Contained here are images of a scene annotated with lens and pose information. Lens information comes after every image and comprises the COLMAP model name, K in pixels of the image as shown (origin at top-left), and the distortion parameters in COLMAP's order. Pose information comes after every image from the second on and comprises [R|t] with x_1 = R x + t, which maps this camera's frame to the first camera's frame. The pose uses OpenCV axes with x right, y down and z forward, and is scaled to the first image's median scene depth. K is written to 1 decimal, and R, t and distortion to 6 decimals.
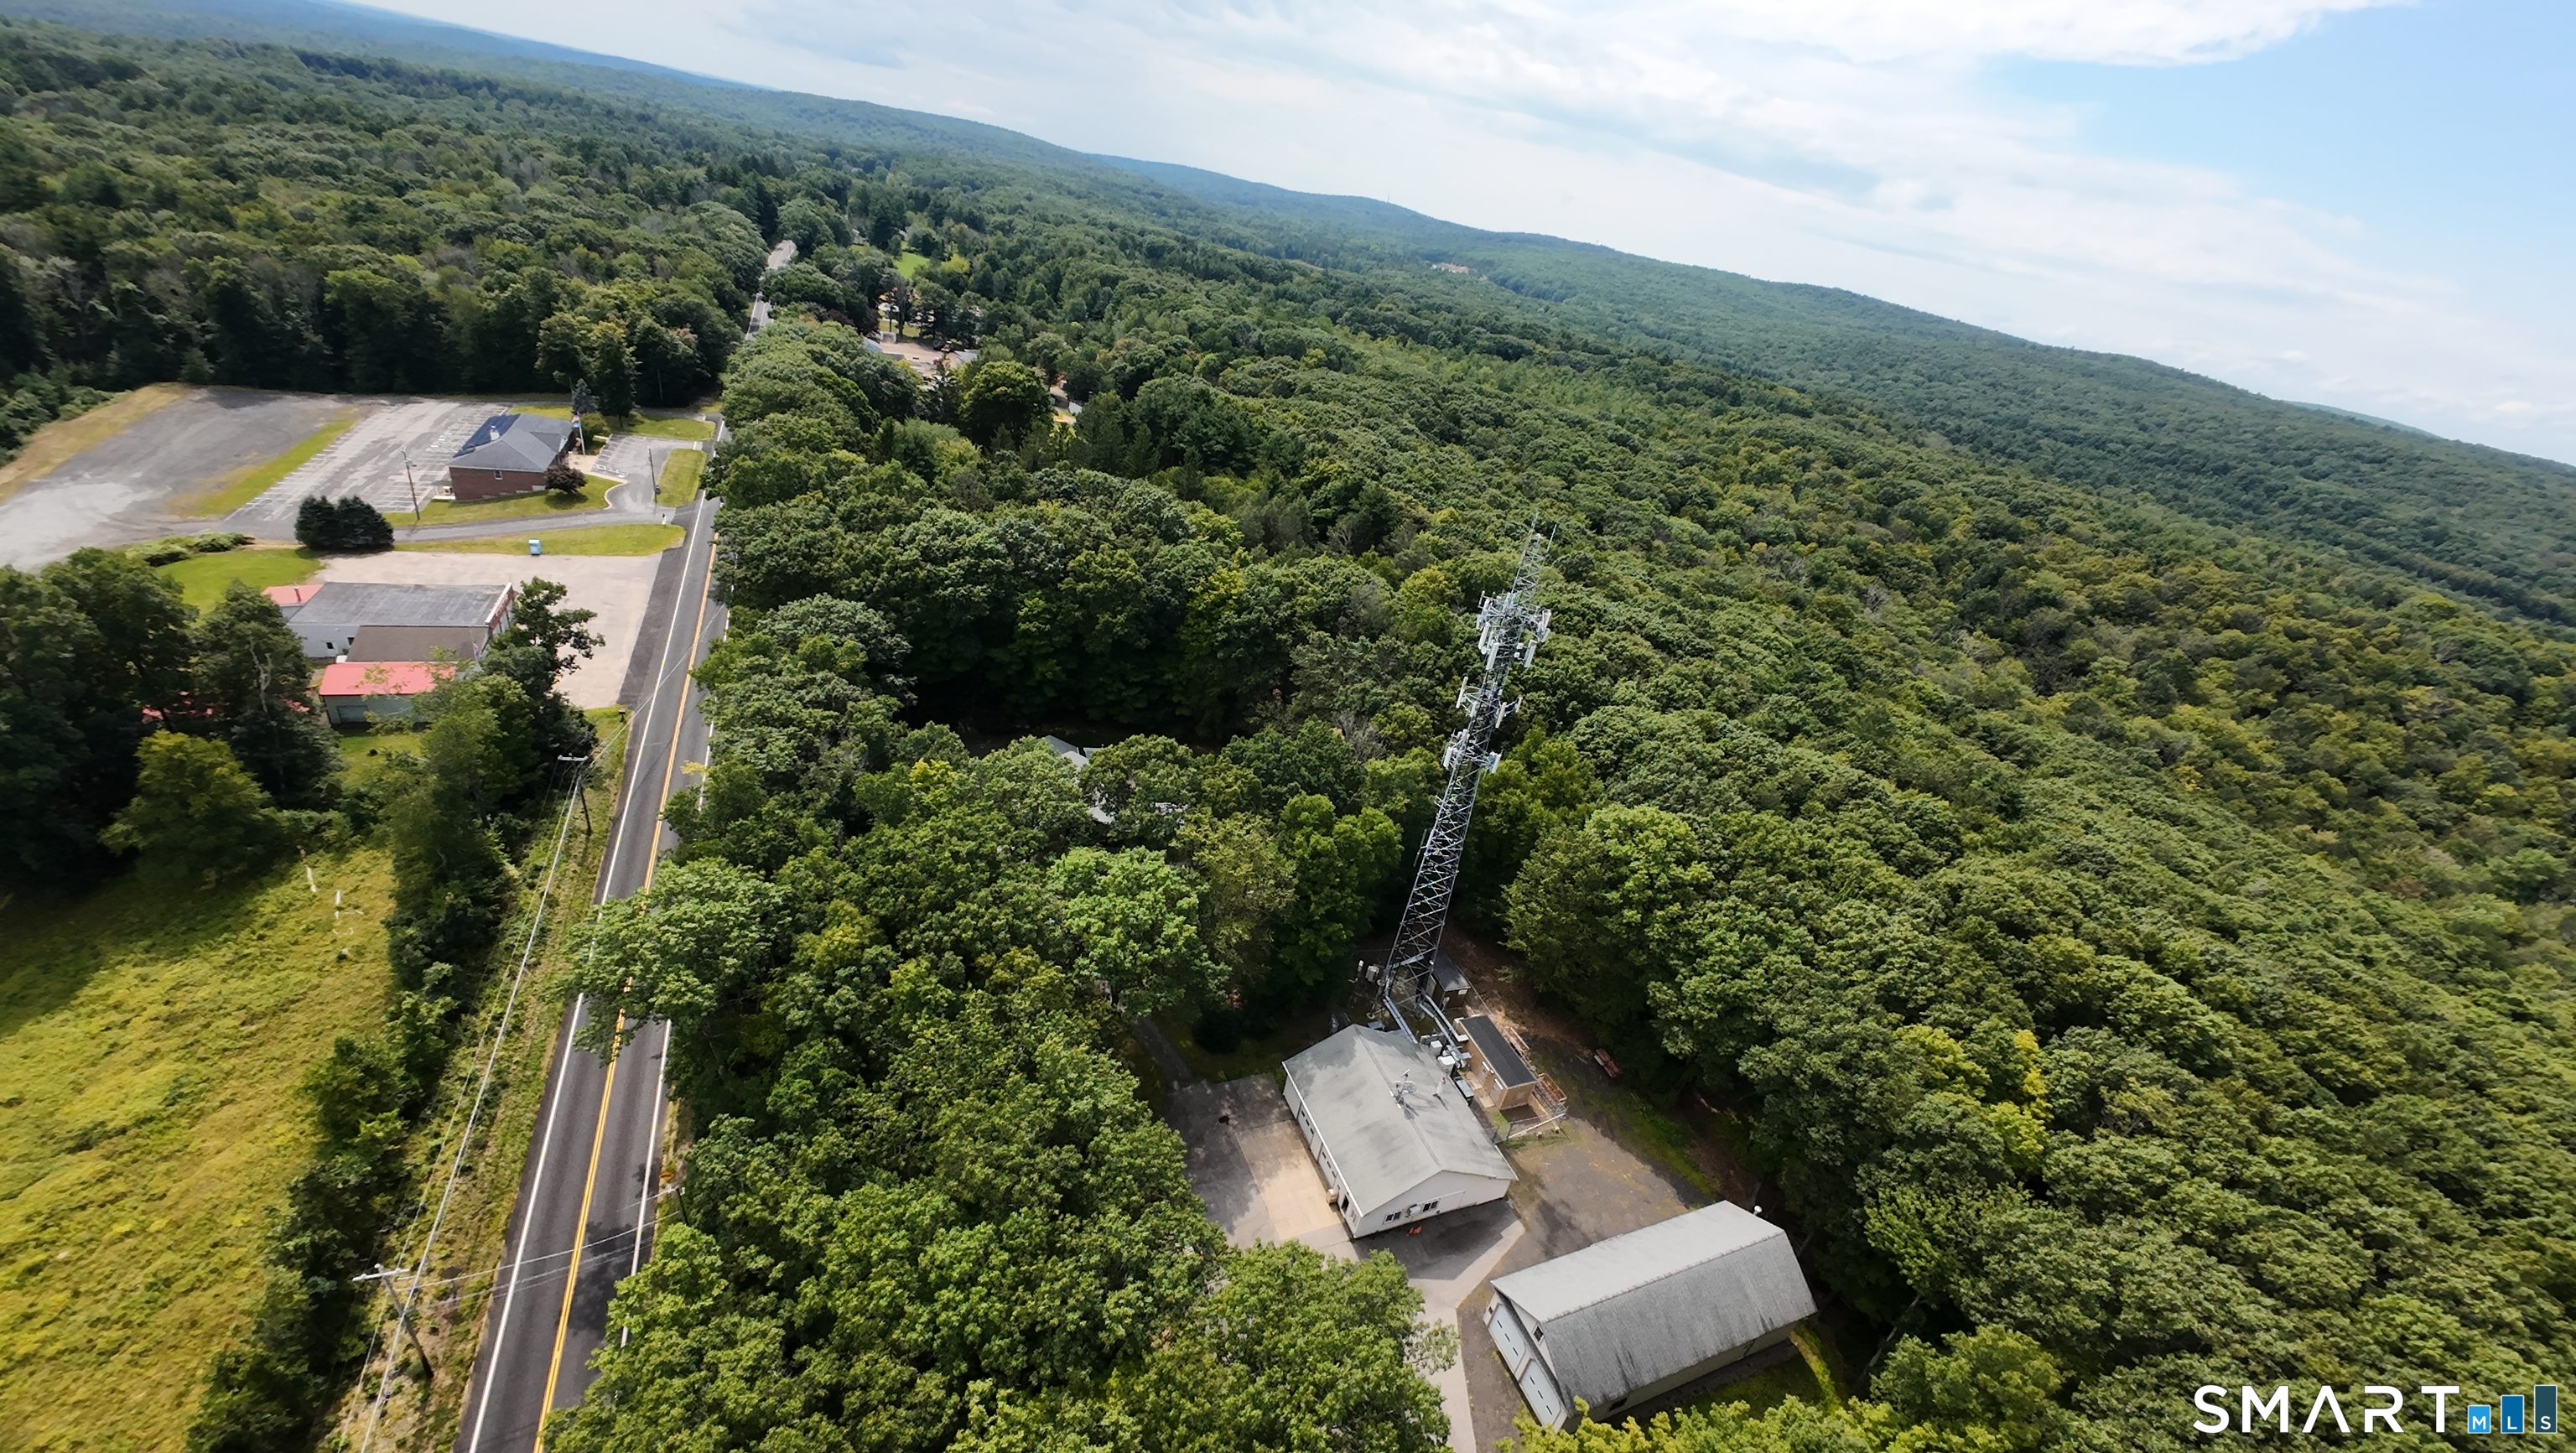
lens RADIAL K [[996.4, 0, 1293.7], [0, 996.4, 729.4], [0, 0, 1]] dist [-0.003939, 0.002675]
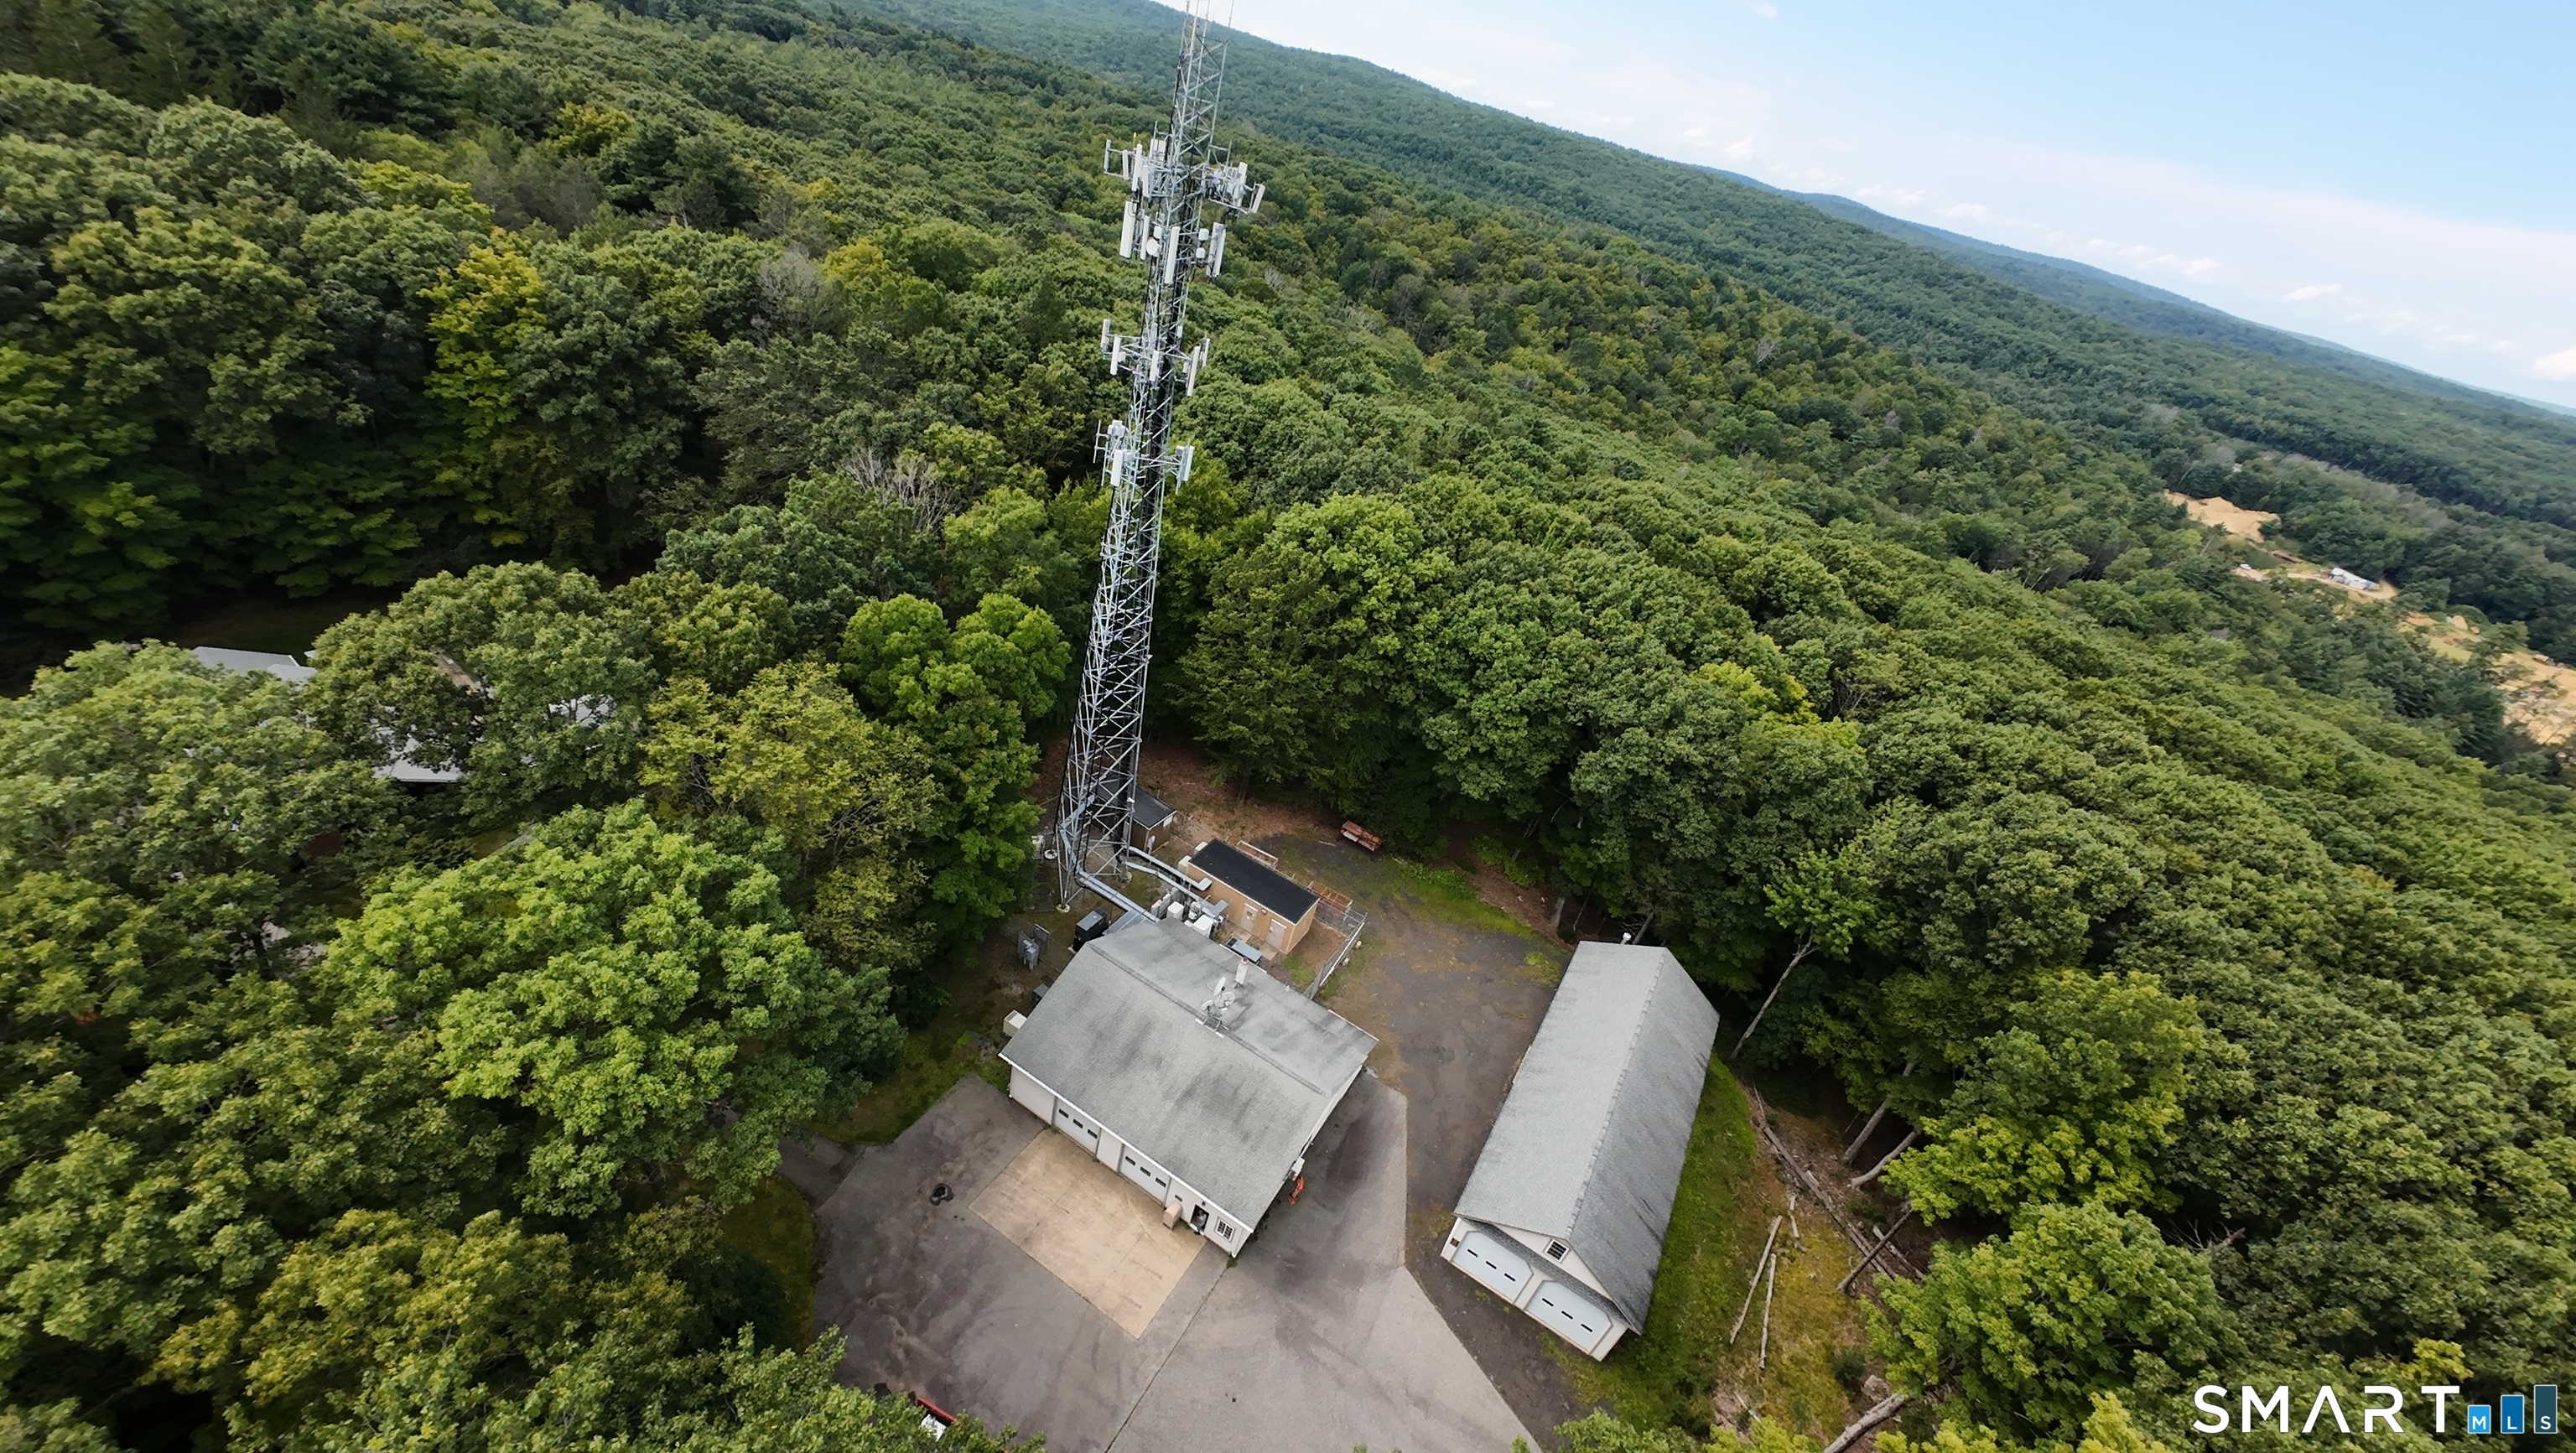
lens RADIAL K [[989.8, 0, 1288.0], [0, 989.8, 726.5], [0, 0, 1]] dist [-0.001670, -0.000038]
pose [[0.810416, -0.329198, 0.484618, -0.070402], [0.212660, 0.936077, 0.280243, 0.021463], [-0.545895, -0.124054, 0.828619, 0.346418]]
